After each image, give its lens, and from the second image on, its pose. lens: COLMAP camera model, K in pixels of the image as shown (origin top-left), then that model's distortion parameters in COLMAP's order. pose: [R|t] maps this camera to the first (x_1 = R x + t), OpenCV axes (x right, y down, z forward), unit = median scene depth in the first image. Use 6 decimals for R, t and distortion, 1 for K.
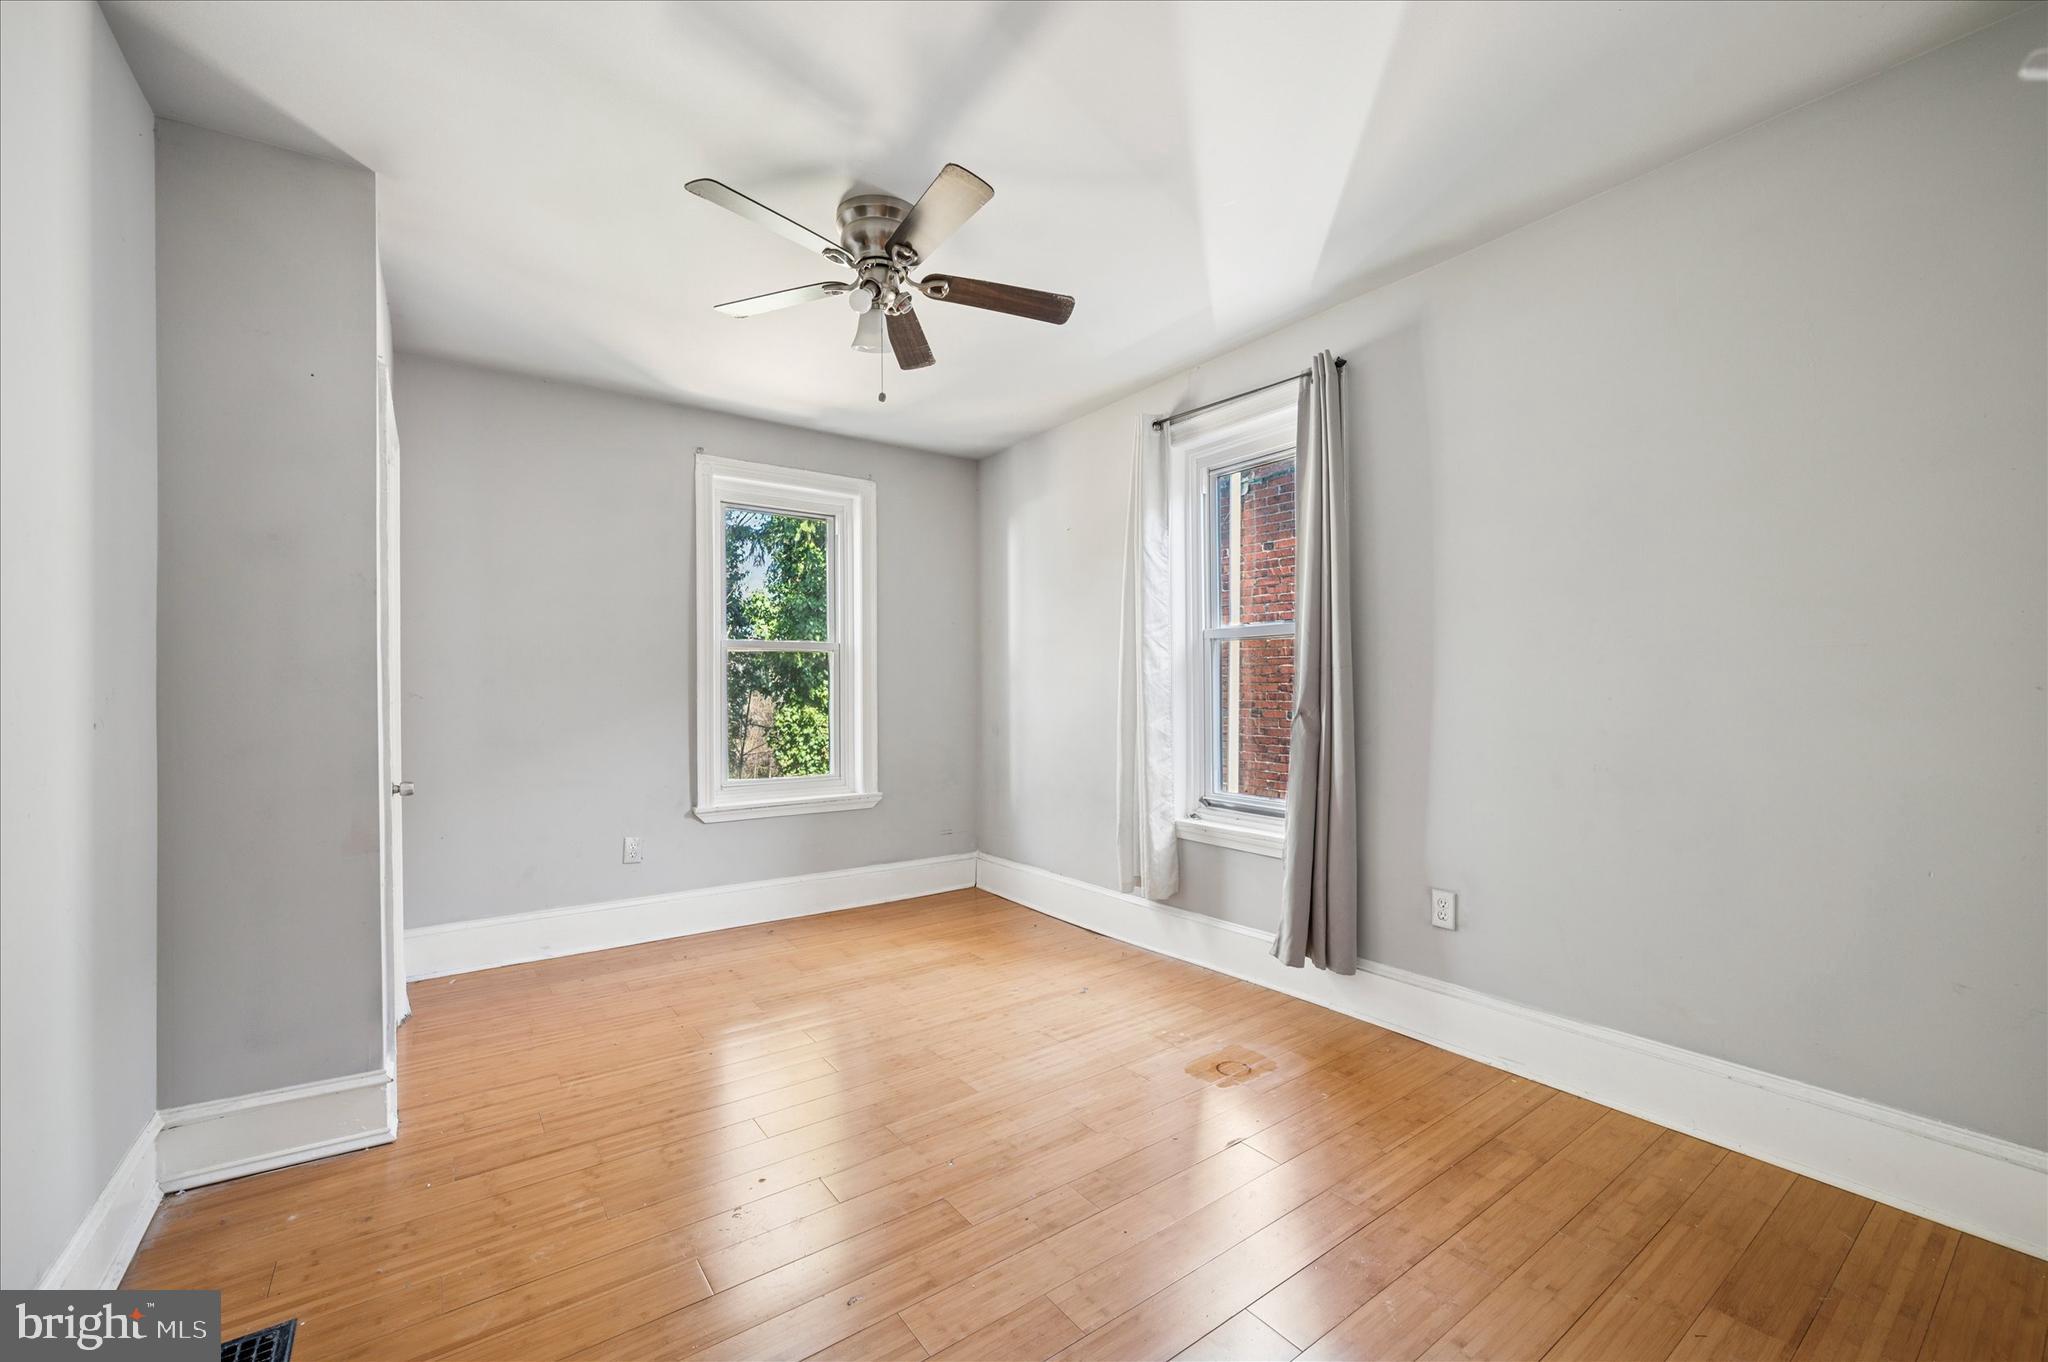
lens RADIAL K [[809.3, 0, 1025.0], [0, 809.3, 685.5], [0, 0, 1]] dist [-0.001749, -0.000129]
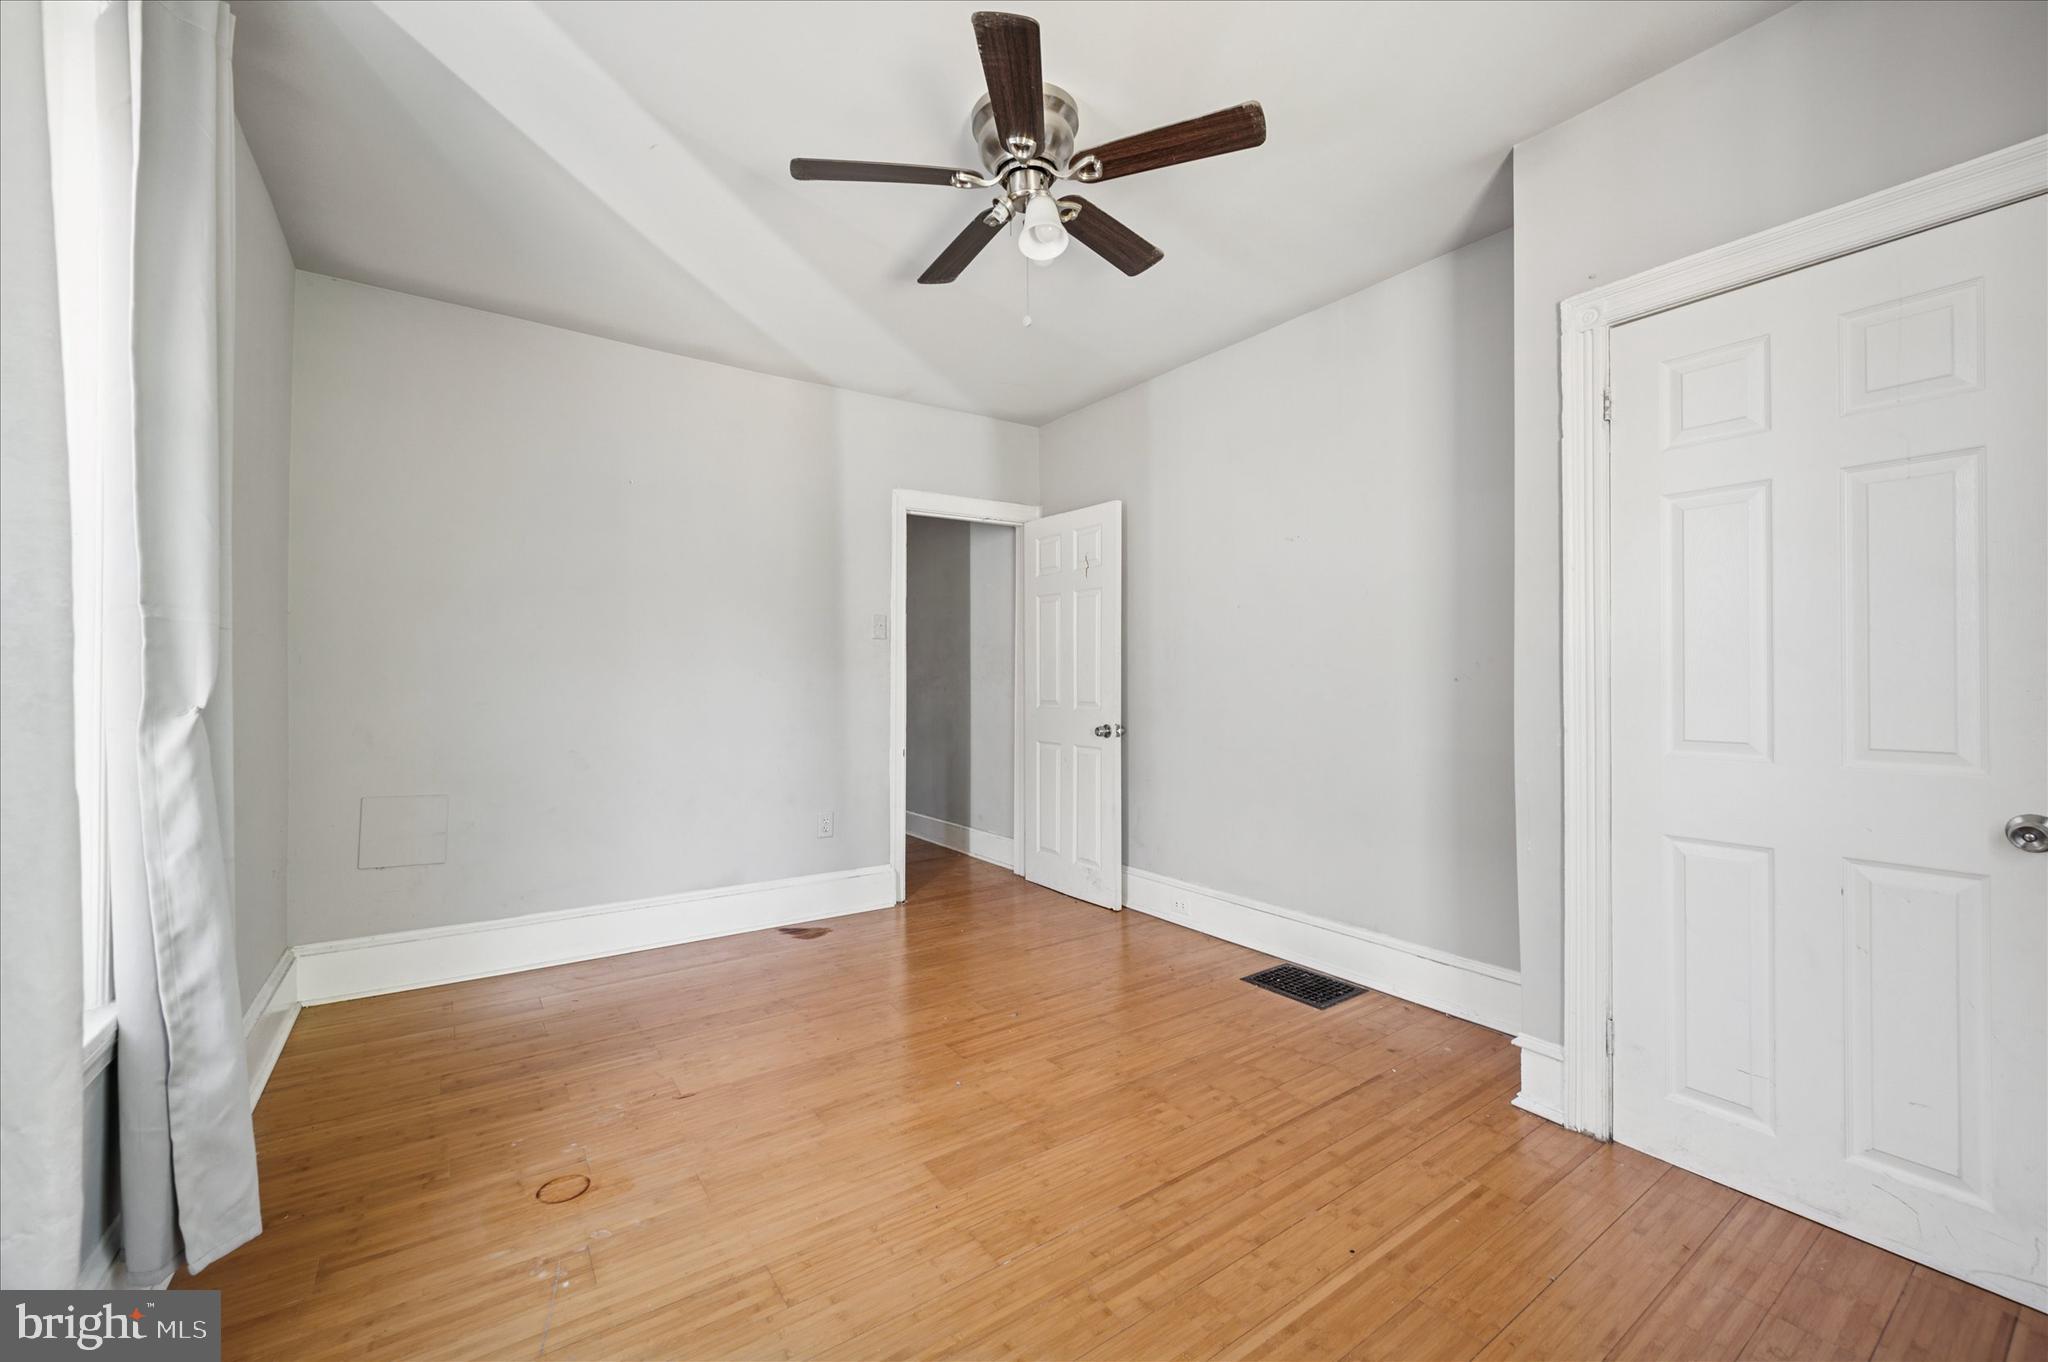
lens RADIAL K [[809.3, 0, 1025.0], [0, 809.3, 685.5], [0, 0, 1]] dist [-0.001749, -0.000129]
pose [[-0.999795, 0.011407, 0.016739, -0.183540], [0.011415, 0.999935, 0.000380, 0.033574], [-0.016734, 0.000571, -0.999860, 1.858858]]
